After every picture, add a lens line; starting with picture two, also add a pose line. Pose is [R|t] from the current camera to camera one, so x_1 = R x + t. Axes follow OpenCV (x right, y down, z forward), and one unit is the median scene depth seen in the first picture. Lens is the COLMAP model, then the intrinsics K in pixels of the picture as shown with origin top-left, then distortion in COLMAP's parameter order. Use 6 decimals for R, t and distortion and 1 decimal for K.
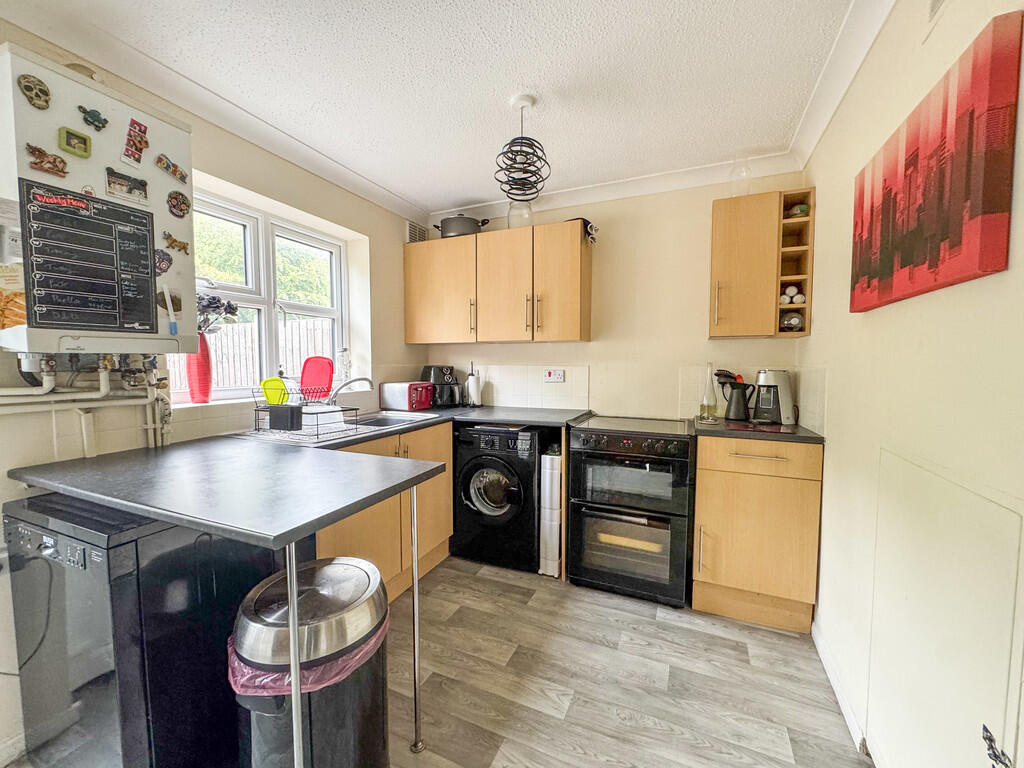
lens RADIAL K [[409.4, 0, 512.0], [0, 409.4, 384.0], [0, 0, 1]] dist [-0.001693, -0.000283]
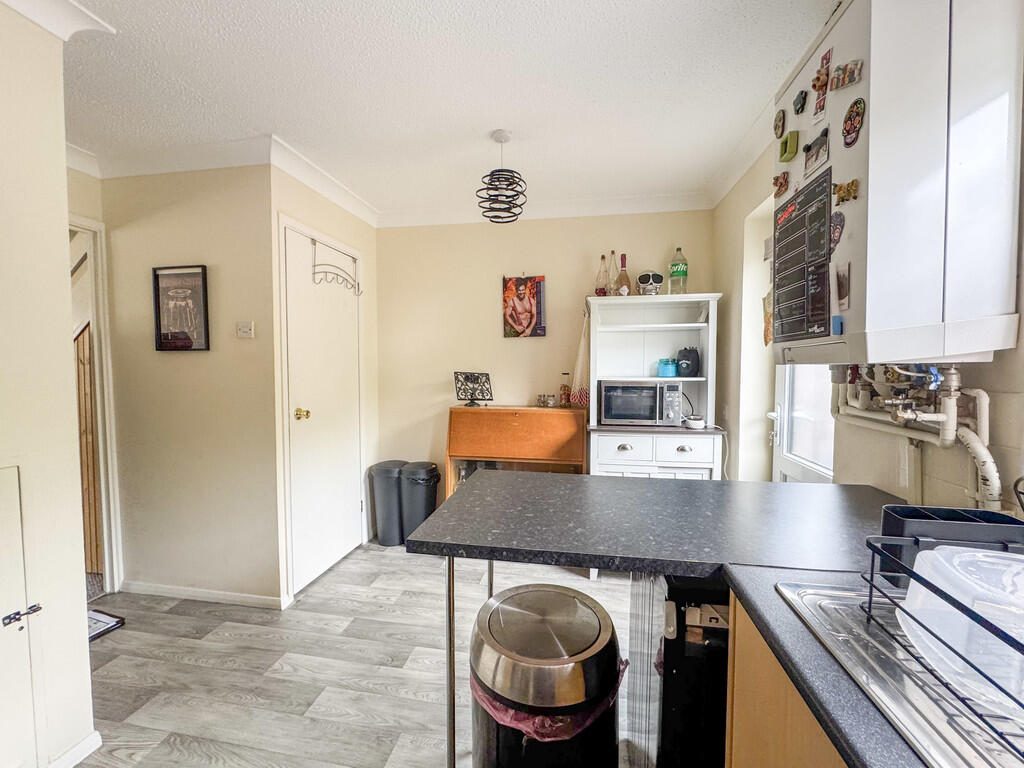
lens RADIAL K [[431.3, 0, 512.0], [0, 431.3, 384.0], [0, 0, 1]] dist [-0.000966, -0.000316]
pose [[-0.969823, 0.007850, -0.243682, -0.167812], [-0.018568, 0.994201, 0.105926, -0.117086], [0.243100, 0.107254, -0.964053, 1.679662]]
